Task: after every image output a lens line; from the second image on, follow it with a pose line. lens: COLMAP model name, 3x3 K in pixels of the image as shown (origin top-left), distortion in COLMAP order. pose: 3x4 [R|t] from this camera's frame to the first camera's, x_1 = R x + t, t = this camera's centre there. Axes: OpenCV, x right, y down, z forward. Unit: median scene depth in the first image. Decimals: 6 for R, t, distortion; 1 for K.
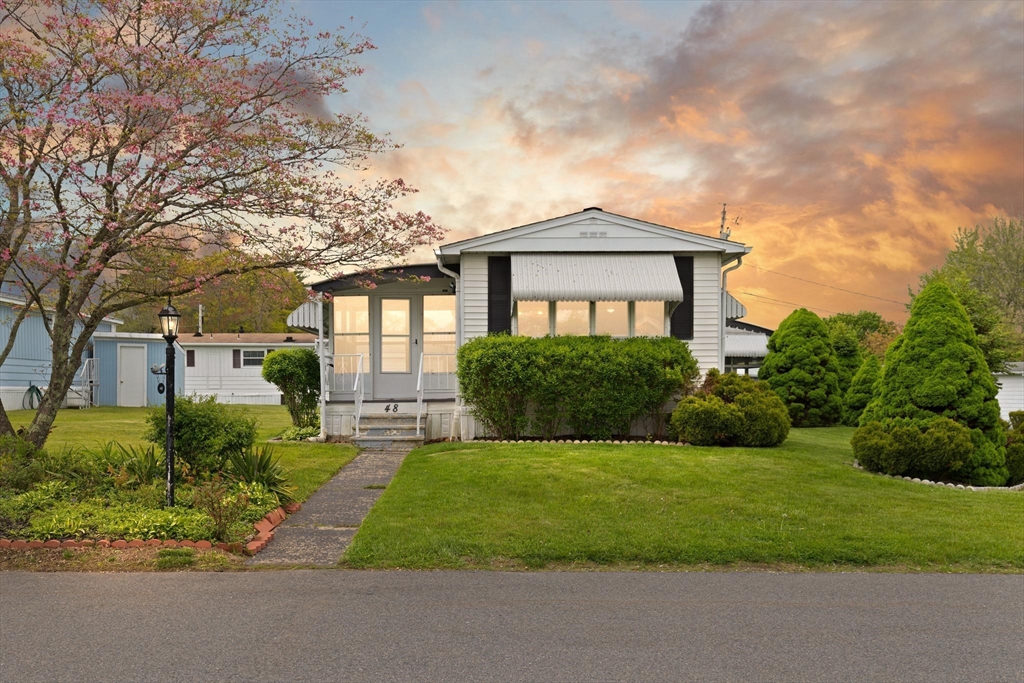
lens RADIAL K [[1016.7, 0, 511.4], [0, 1016.7, 343.2], [0, 0, 1]] dist [0.006906, 0.000000]
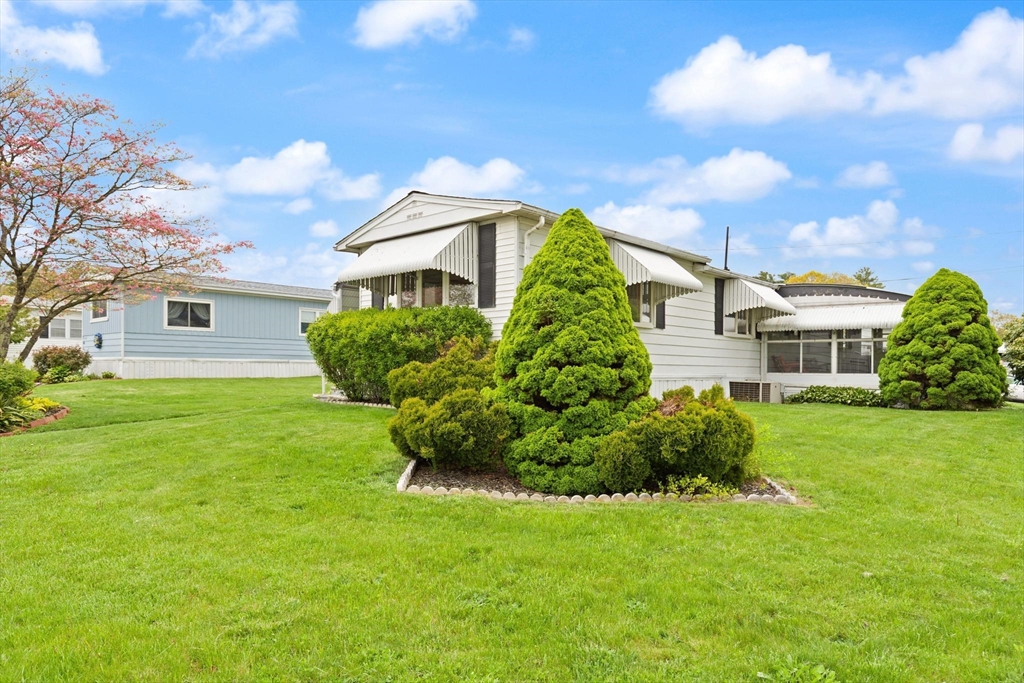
lens RADIAL K [[685.3, 0, 511.8], [0, 685.3, 345.9], [0, 0, 1]] dist [0.001574, -0.000220]
pose [[0.711884, -0.014209, -0.702154, 0.444391], [0.019342, 0.999813, -0.000623, 0.023820], [0.702031, -0.013137, 0.712025, 0.359463]]
